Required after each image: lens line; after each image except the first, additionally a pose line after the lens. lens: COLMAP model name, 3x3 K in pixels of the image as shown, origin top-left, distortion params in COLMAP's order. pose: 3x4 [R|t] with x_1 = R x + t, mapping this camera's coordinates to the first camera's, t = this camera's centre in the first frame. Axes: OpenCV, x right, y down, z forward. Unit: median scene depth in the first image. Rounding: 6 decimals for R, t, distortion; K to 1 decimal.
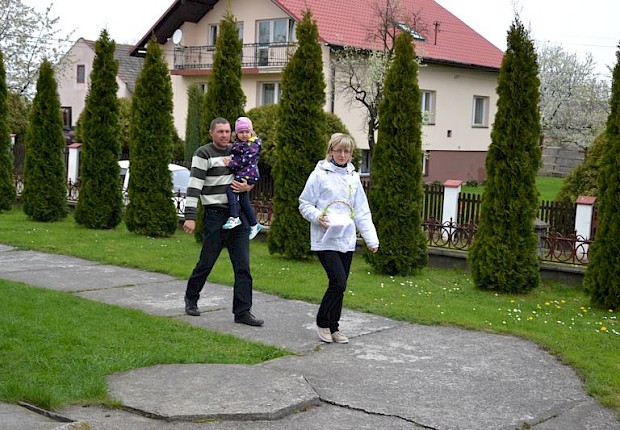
lens RADIAL K [[789.9, 0, 310.0], [0, 789.9, 215.0], [0, 0, 1]] dist [-0.011391, -0.061237]
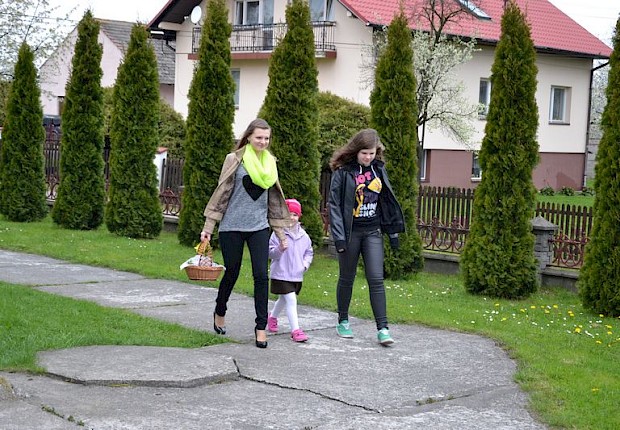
lens RADIAL K [[958.0, 0, 310.0], [0, 958.0, 215.0], [0, 0, 1]] dist [-0.034755, 0.050353]
pose [[0.998530, 0.011457, -0.052972, 0.076141], [-0.012252, 0.999817, -0.014694, 0.018564], [0.052794, 0.015322, 0.998488, -0.112145]]
